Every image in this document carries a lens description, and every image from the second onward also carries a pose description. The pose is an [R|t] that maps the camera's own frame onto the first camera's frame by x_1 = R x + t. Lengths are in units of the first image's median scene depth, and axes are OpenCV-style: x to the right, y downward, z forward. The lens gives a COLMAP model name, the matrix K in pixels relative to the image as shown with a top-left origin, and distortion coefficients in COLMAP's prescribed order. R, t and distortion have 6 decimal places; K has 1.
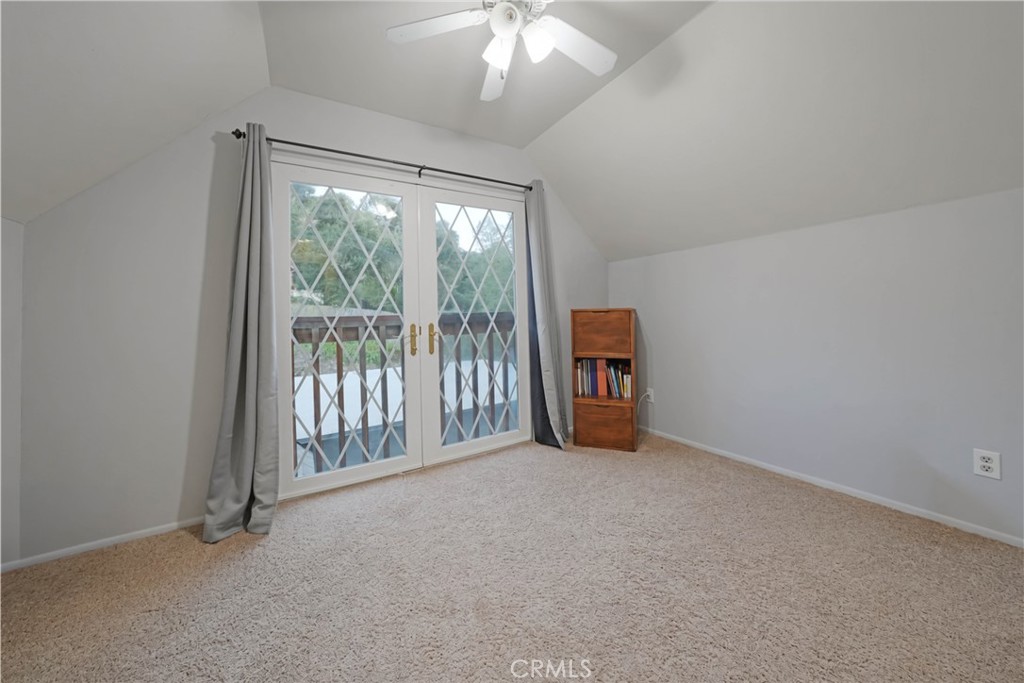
lens RADIAL K [[349.9, 0, 513.9], [0, 349.9, 334.8], [0, 0, 1]] dist [-0.009125, -0.000043]
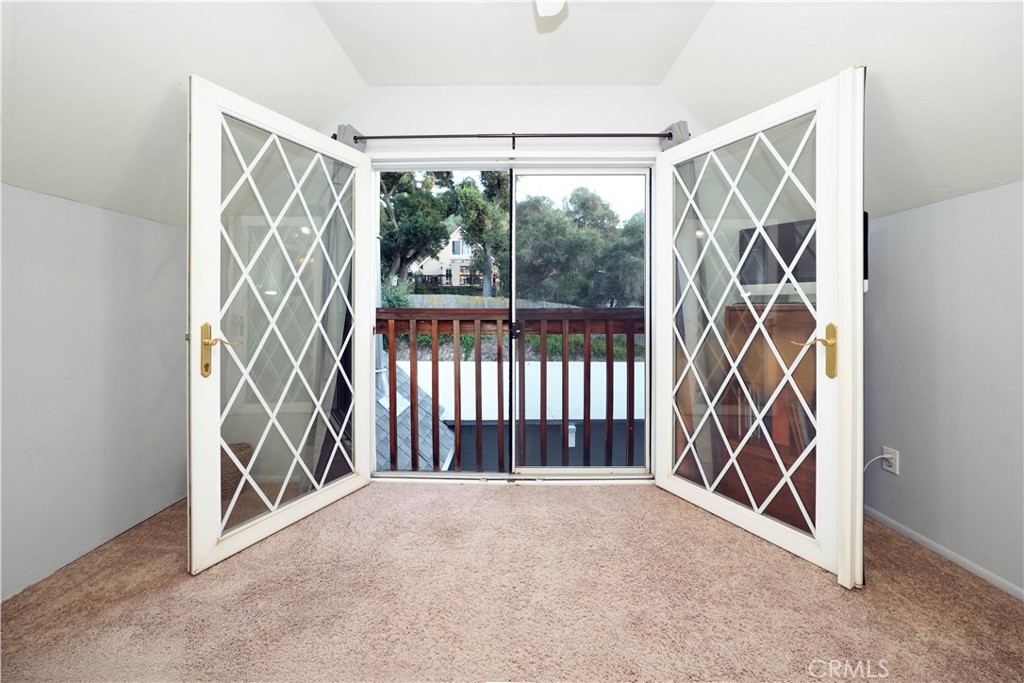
lens RADIAL K [[349.9, 0, 513.9], [0, 349.9, 334.8], [0, 0, 1]] dist [-0.009125, -0.000043]
pose [[0.847338, 0.065785, -0.526964, 0.217765], [-0.058292, 0.997823, 0.030834, -0.025243], [0.527846, 0.004591, 0.849328, 0.287138]]
